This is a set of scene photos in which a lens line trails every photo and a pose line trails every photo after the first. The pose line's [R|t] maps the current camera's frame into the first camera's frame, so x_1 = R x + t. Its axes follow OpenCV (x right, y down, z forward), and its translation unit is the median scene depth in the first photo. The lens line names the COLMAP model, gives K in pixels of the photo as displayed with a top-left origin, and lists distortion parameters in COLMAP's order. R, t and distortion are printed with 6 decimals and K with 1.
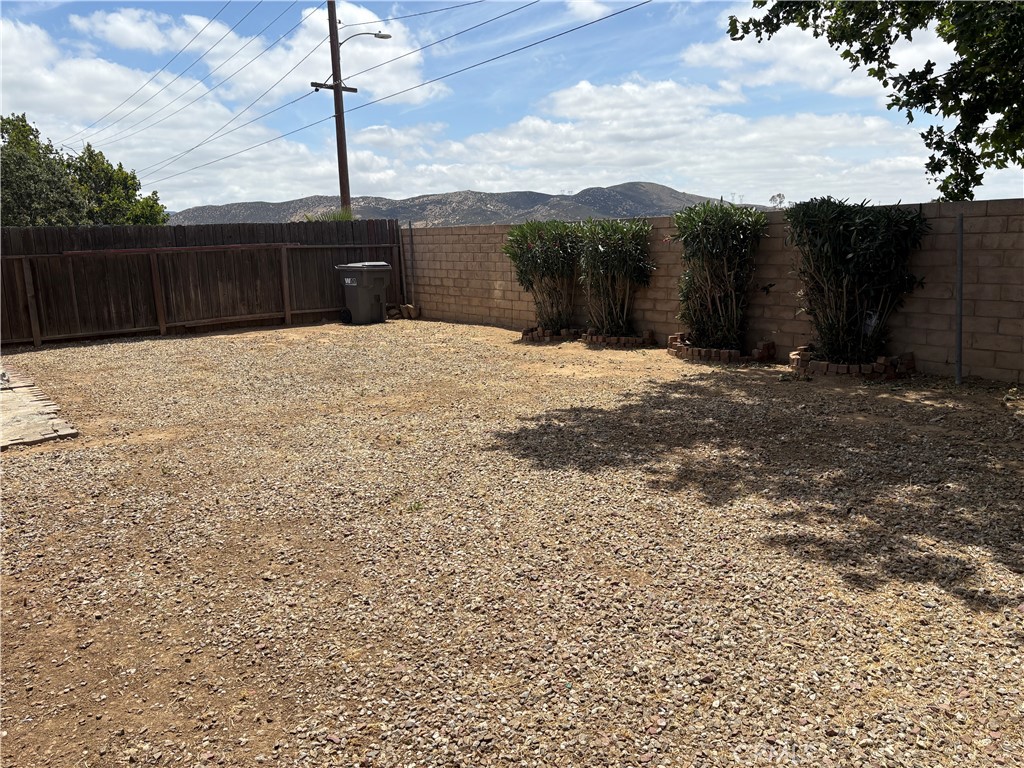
lens RADIAL K [[788.5, 0, 511.4], [0, 788.5, 389.5], [0, 0, 1]] dist [0.073466, -0.092550]
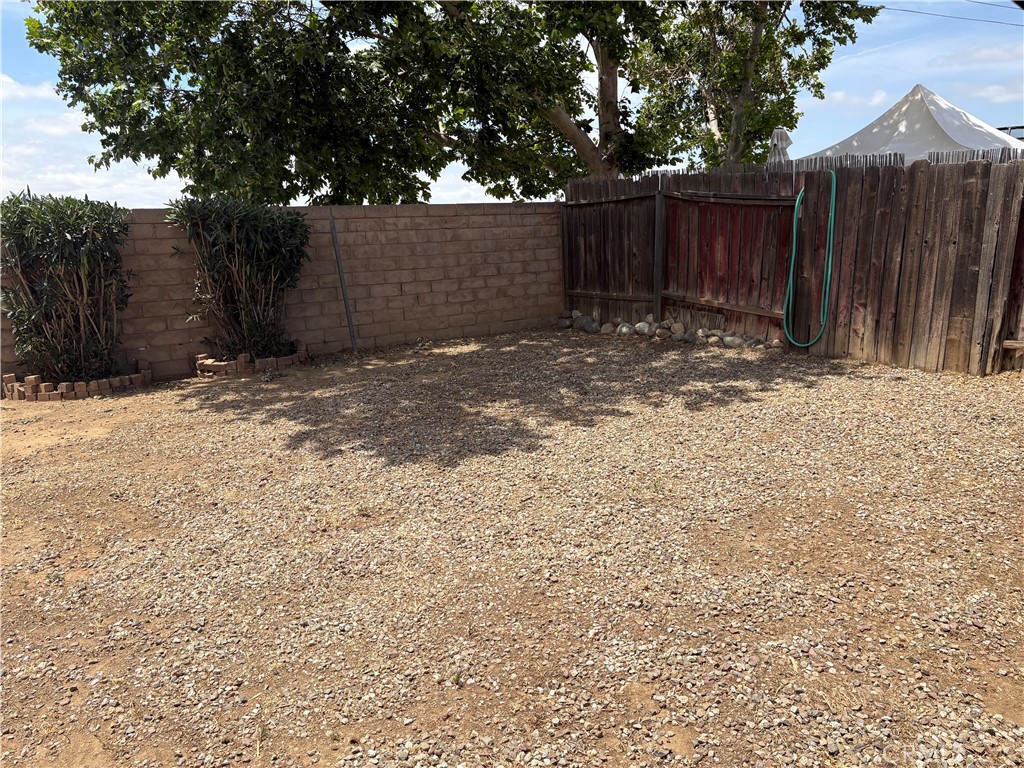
lens RADIAL K [[788.5, 0, 511.4], [0, 788.5, 389.5], [0, 0, 1]] dist [0.073466, -0.092550]
pose [[0.027686, -0.171166, 0.984853, -0.622261], [0.231544, 0.959534, 0.160256, -0.090339], [-0.972430, 0.223600, 0.066199, 0.667953]]
